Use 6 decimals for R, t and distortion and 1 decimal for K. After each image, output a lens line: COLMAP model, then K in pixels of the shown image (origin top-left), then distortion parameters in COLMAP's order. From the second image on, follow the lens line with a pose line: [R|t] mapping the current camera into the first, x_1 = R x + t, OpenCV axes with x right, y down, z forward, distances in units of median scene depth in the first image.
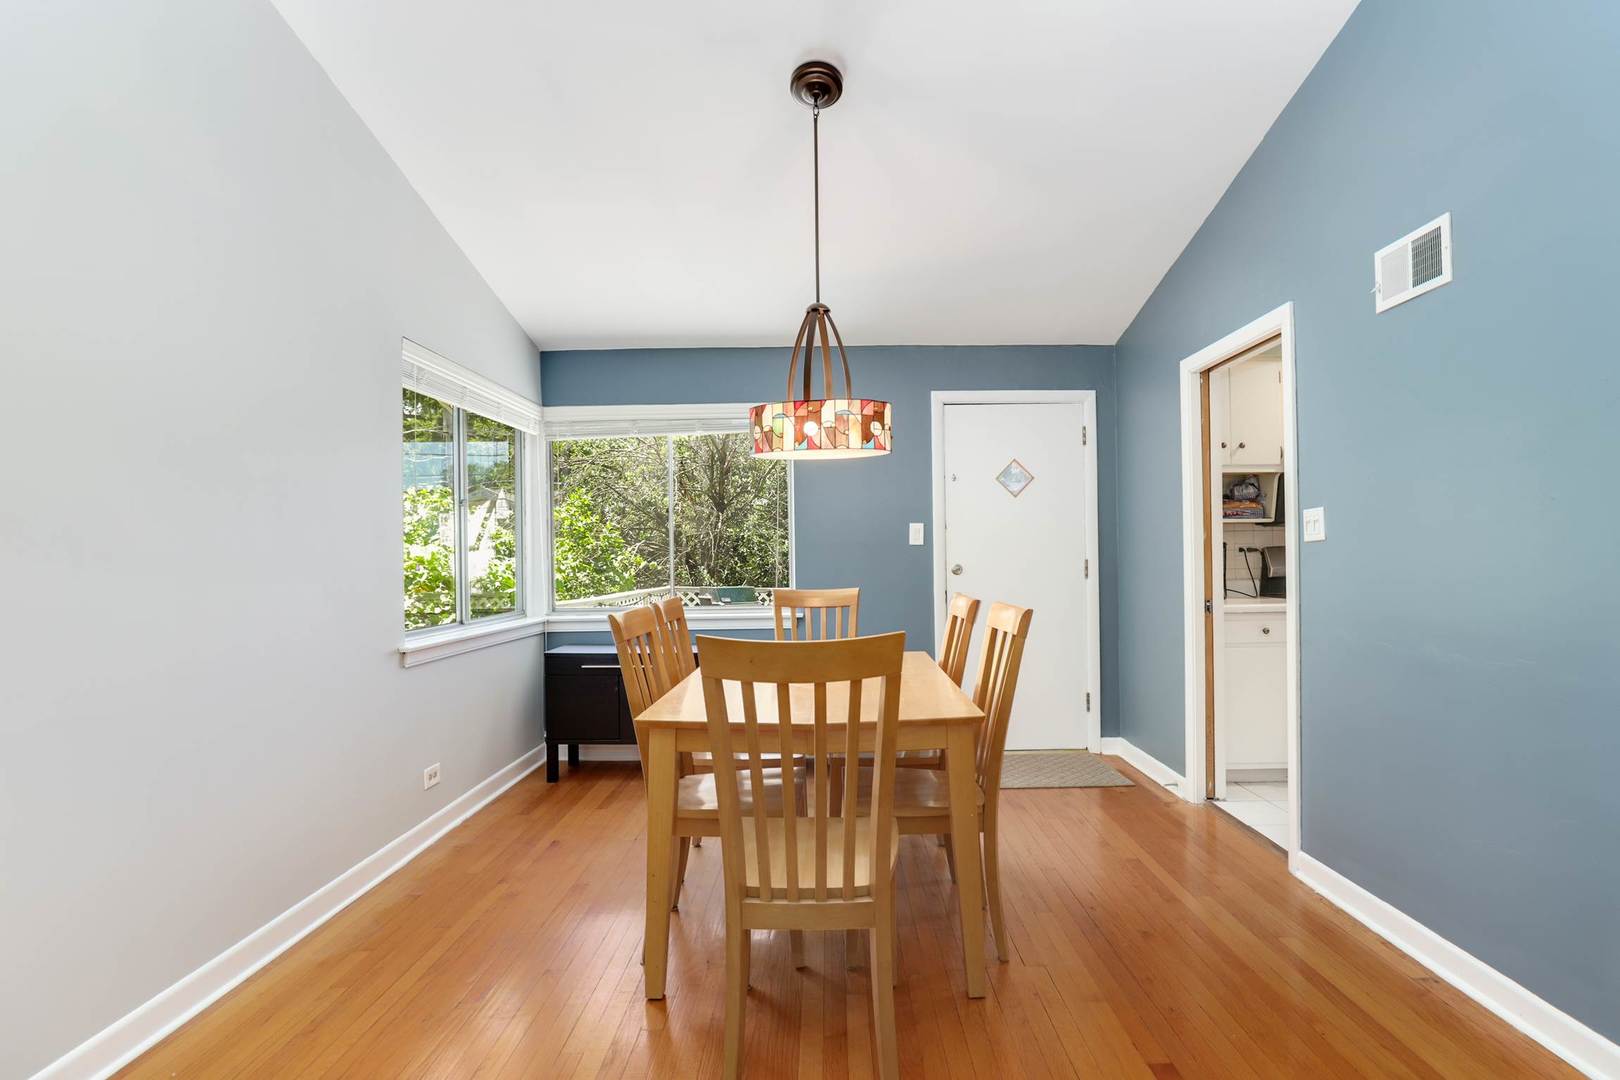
lens RADIAL K [[740.3, 0, 807.7], [0, 740.3, 557.2], [0, 0, 1]] dist [-0.002768, -0.000766]
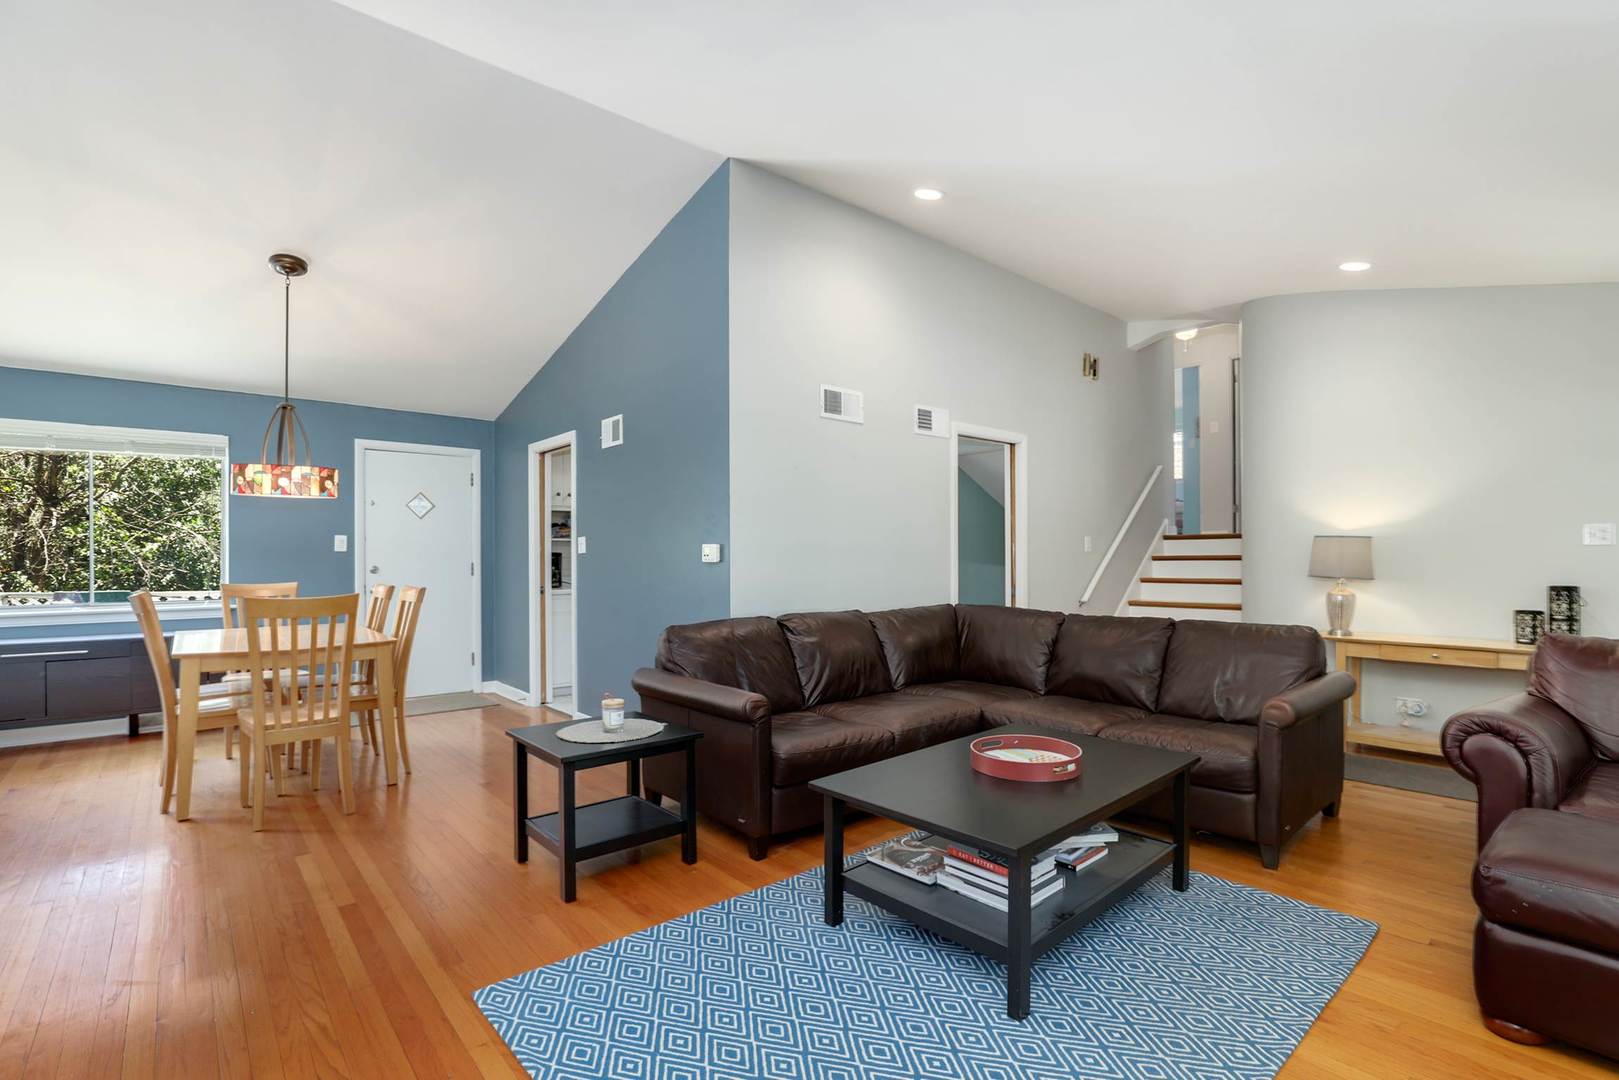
lens RADIAL K [[739.9, 0, 807.2], [0, 739.9, 557.2], [0, 0, 1]] dist [-0.002768, -0.000766]
pose [[0.735732, 0.011566, 0.677174, -0.159350], [-0.004608, 0.999917, -0.012072, 0.006862], [-0.677257, 0.005761, 0.735724, -0.646285]]
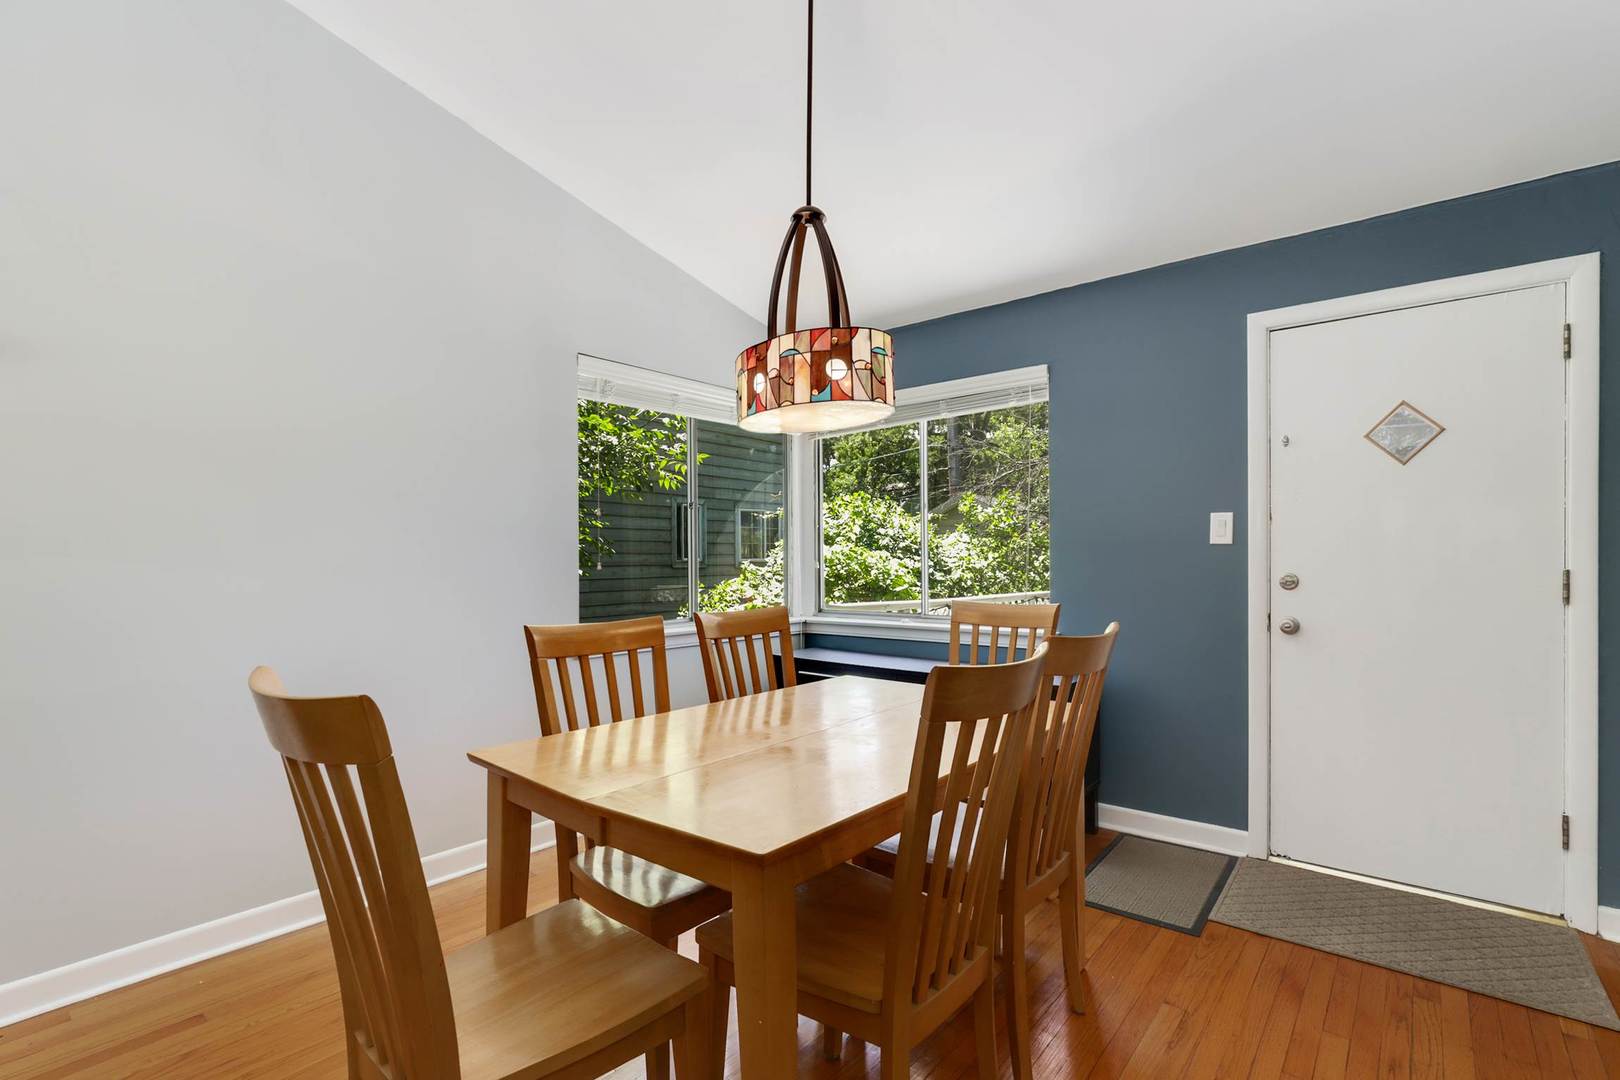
lens RADIAL K [[706.3, 0, 867.0], [0, 706.3, 565.2], [0, 0, 1]] dist [0.001273, 0.000766]
pose [[0.804968, 0.015065, -0.593126, 0.313491], [-0.007593, 0.999857, 0.015091, -0.005124], [0.593269, -0.007644, 0.804968, 0.321108]]
